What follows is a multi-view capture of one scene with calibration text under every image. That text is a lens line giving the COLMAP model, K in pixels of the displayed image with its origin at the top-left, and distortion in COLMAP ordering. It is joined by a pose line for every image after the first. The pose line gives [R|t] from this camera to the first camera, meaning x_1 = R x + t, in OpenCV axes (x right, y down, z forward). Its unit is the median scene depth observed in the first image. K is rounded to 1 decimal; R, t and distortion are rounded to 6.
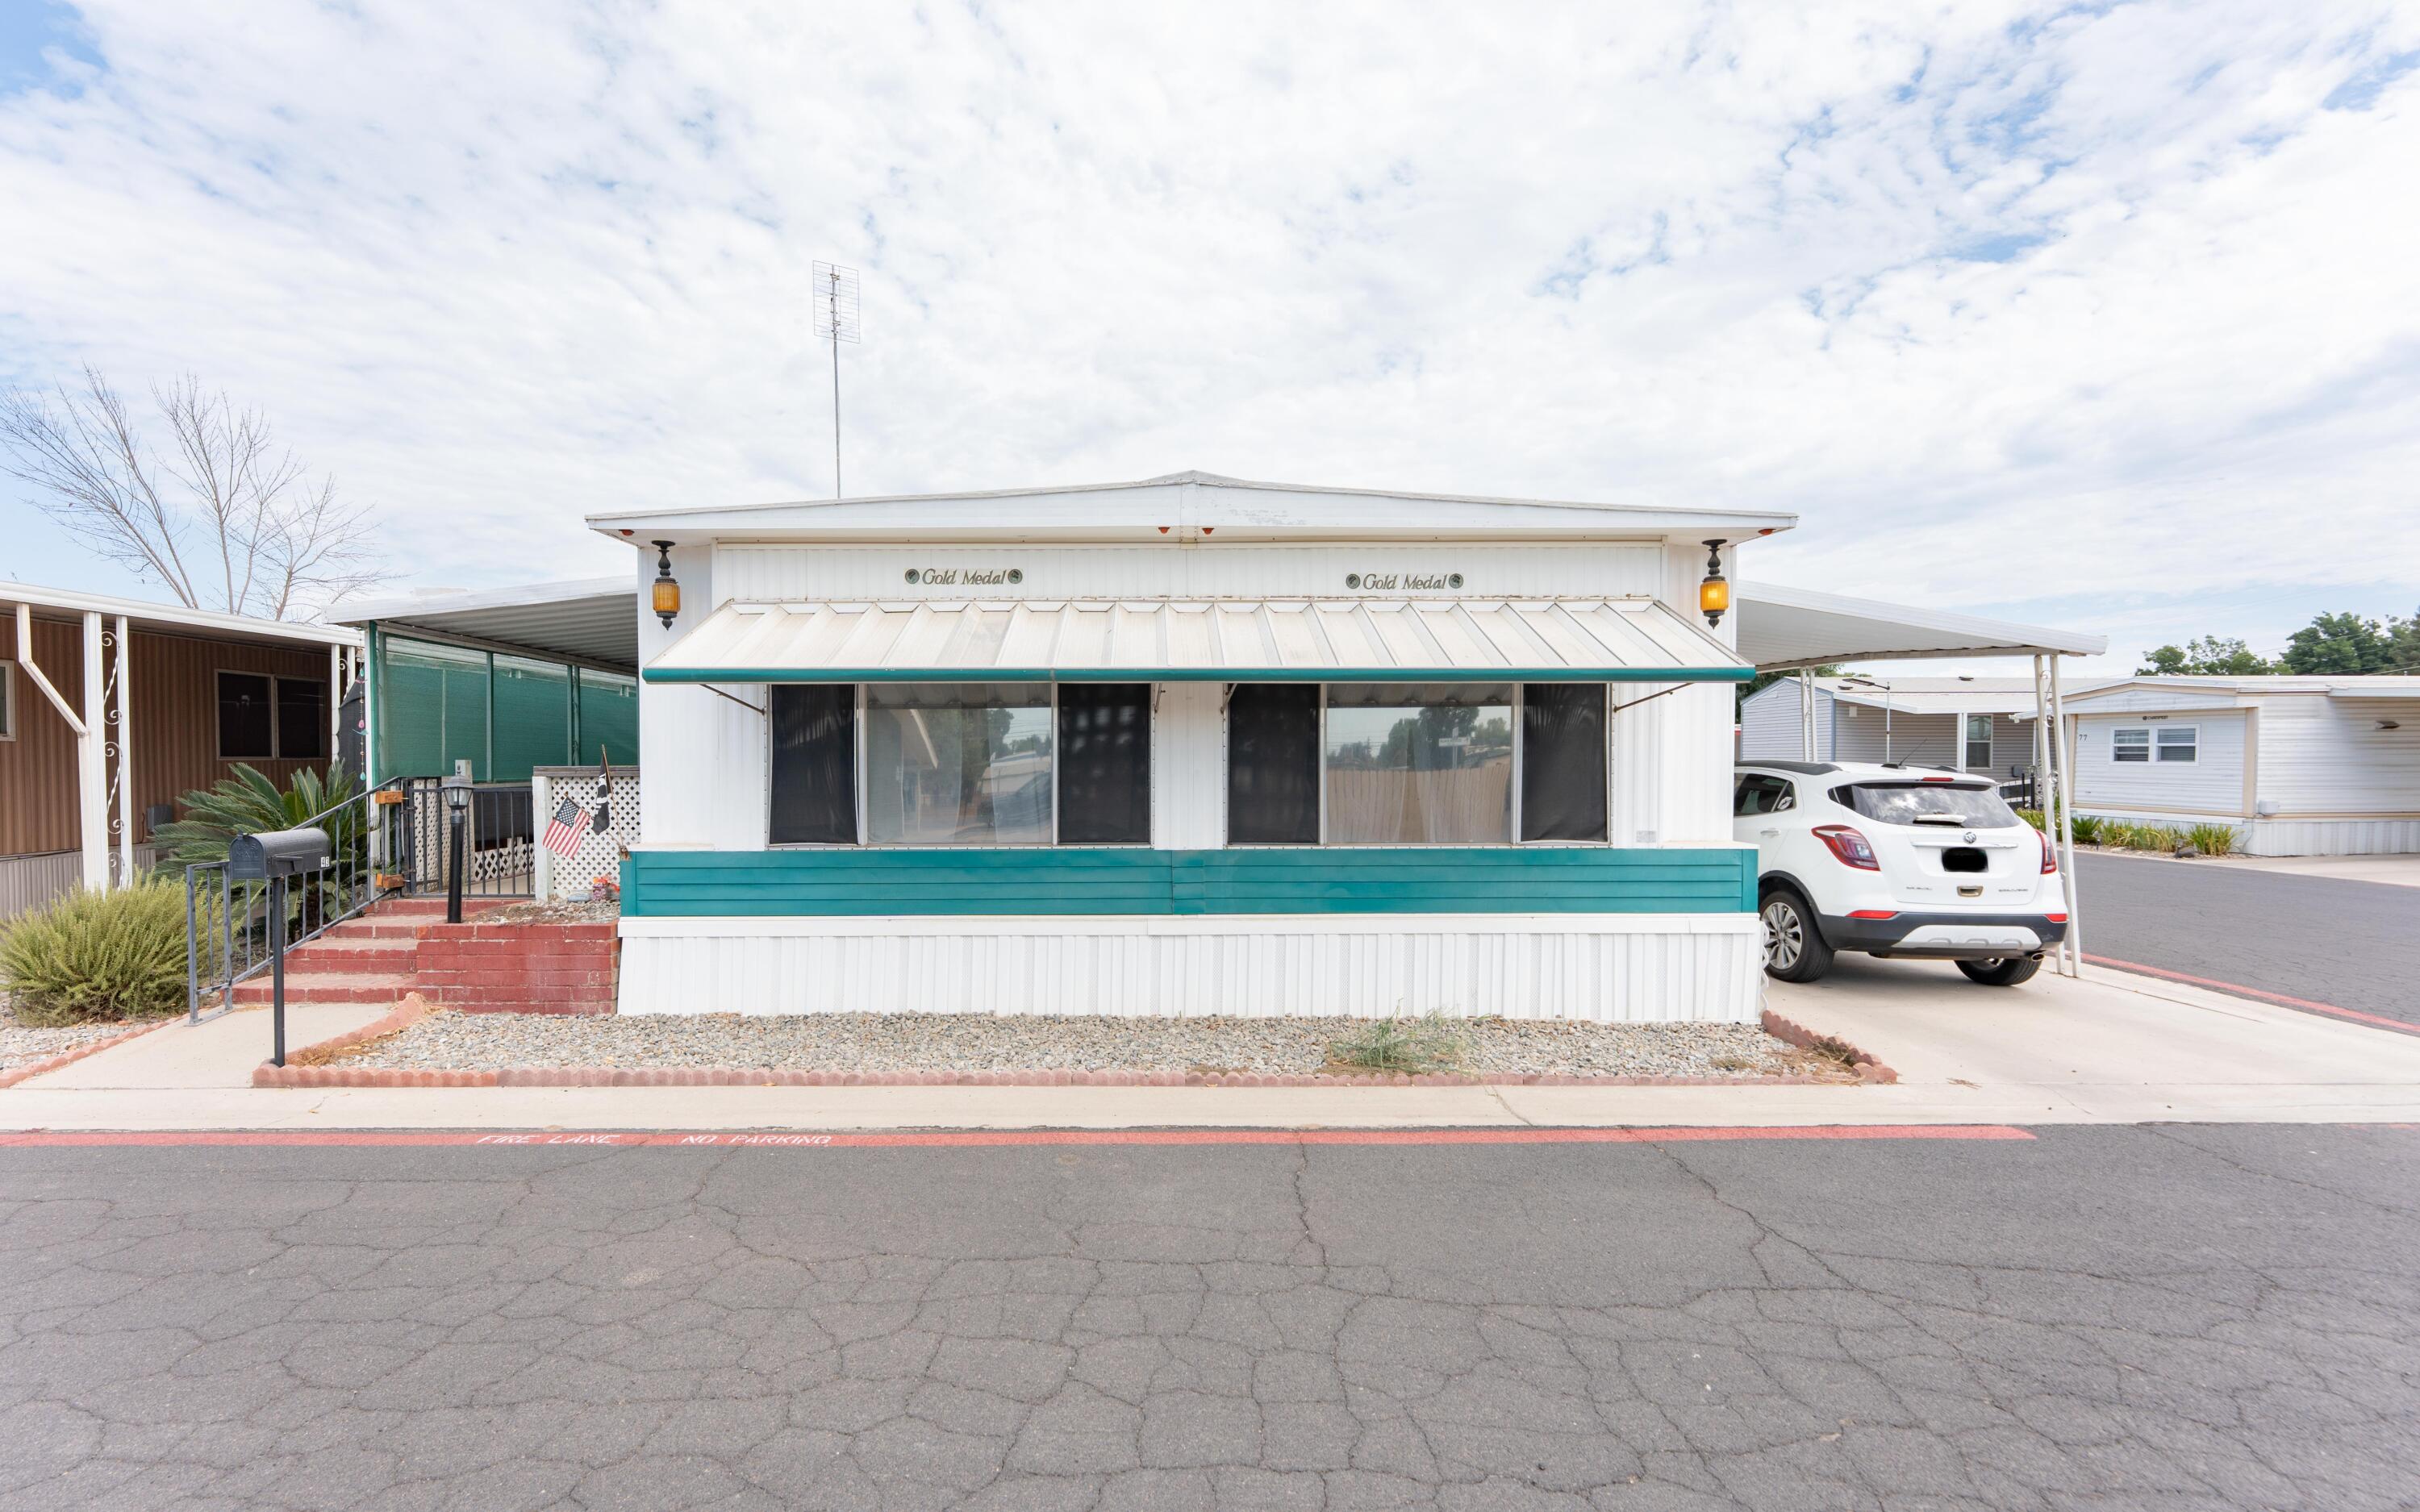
lens RADIAL K [[1067.1, 0, 1210.1], [0, 1067.1, 764.1], [0, 0, 1]] dist [0.008813, -0.000427]
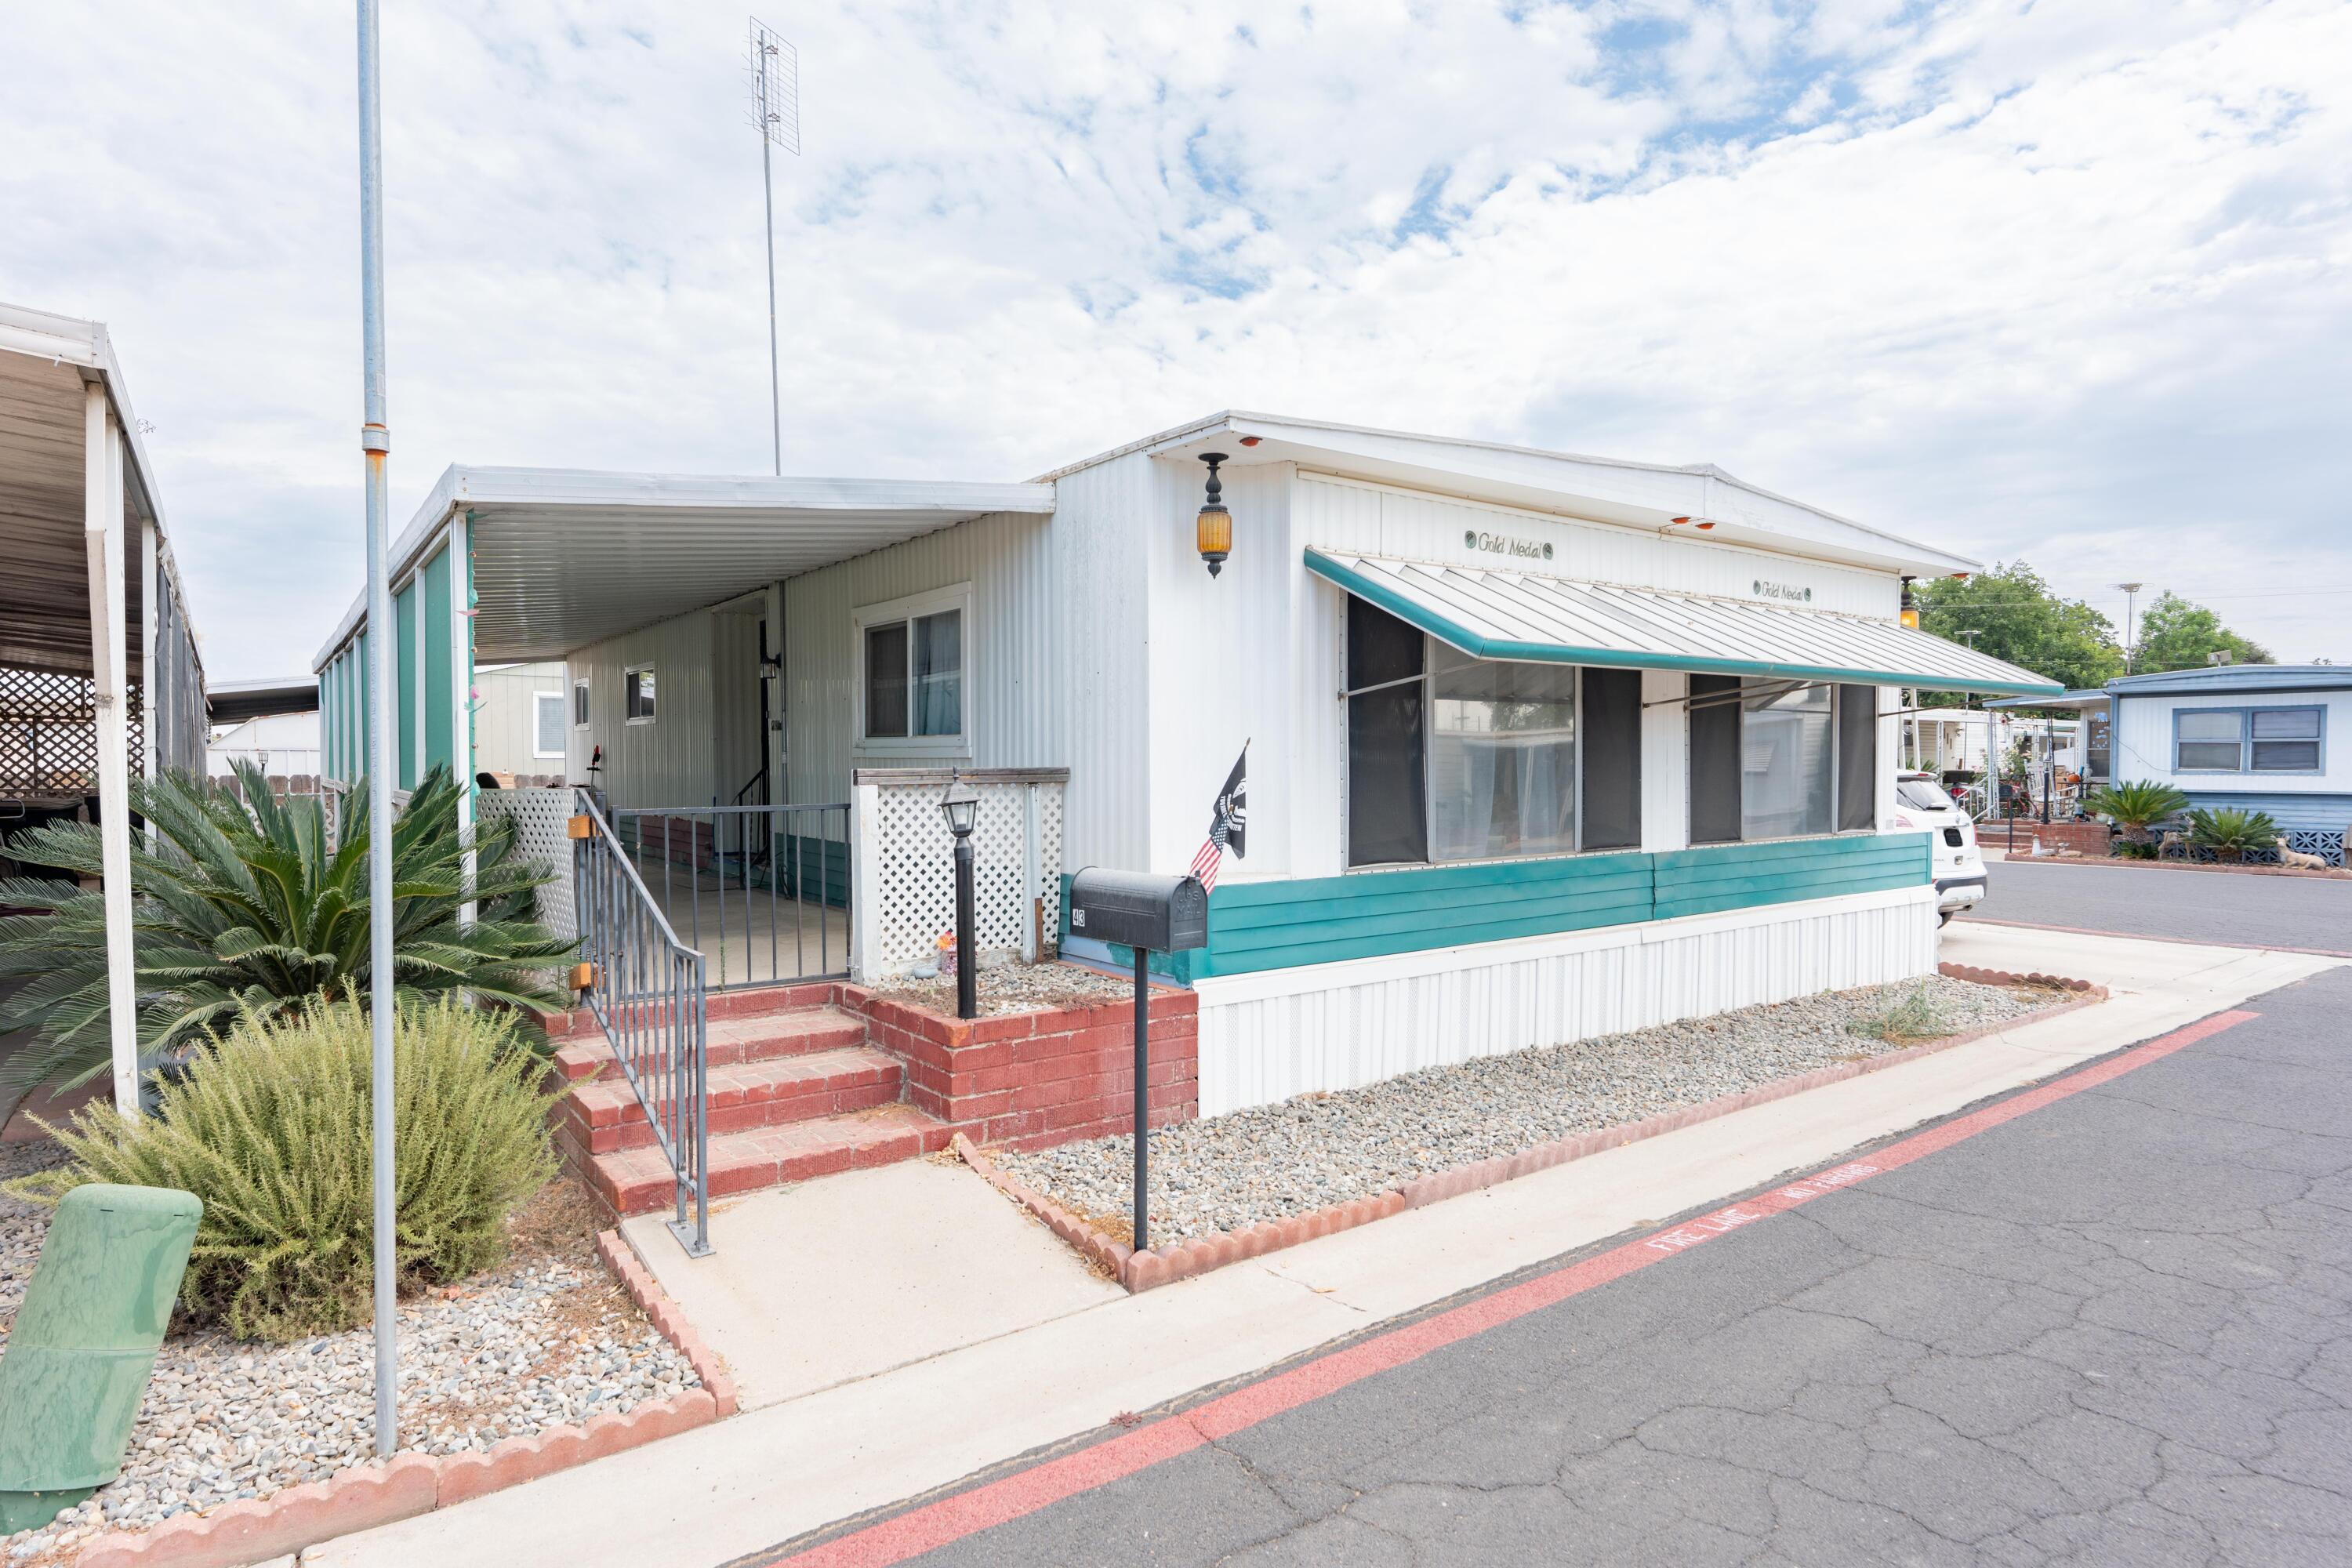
lens RADIAL K [[1268.6, 0, 1179.7], [0, 1268.6, 777.2], [0, 0, 1]] dist [-0.001838, -0.001335]
pose [[0.807689, -0.006685, 0.589571, -1.050097], [0.005672, 0.999978, 0.003568, 0.005976], [-0.589581, 0.000462, 0.807709, 0.331180]]
